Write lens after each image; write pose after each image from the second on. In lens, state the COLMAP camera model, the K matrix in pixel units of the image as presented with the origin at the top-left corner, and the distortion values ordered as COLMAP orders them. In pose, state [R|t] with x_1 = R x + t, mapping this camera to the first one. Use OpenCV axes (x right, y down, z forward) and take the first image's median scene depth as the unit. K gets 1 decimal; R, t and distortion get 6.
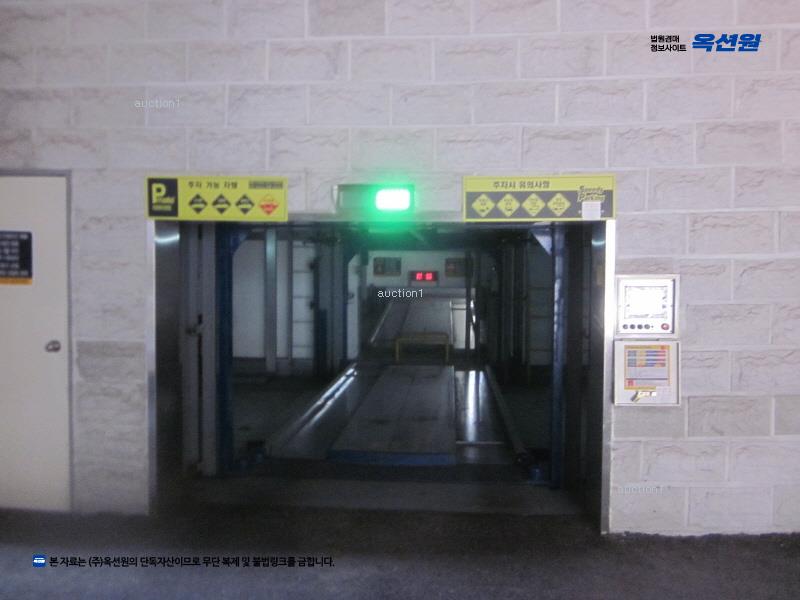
lens RADIAL K [[651.5, 0, 419.7], [0, 651.5, 275.5], [0, 0, 1]] dist [0.002339, -0.003389]
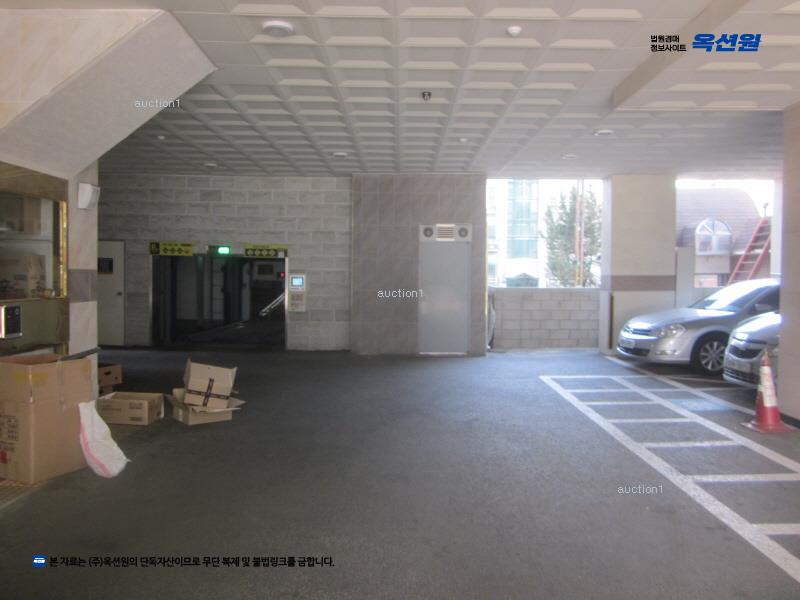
lens RADIAL K [[651.5, 0, 399.4], [0, 651.5, 300.7], [0, 0, 1]] dist [0.002339, -0.003389]
pose [[0.999124, 0.013794, 0.039512, 0.727964], [-0.015162, 0.999289, 0.034534, 0.012927], [-0.039008, -0.035102, 0.998622, -2.387478]]
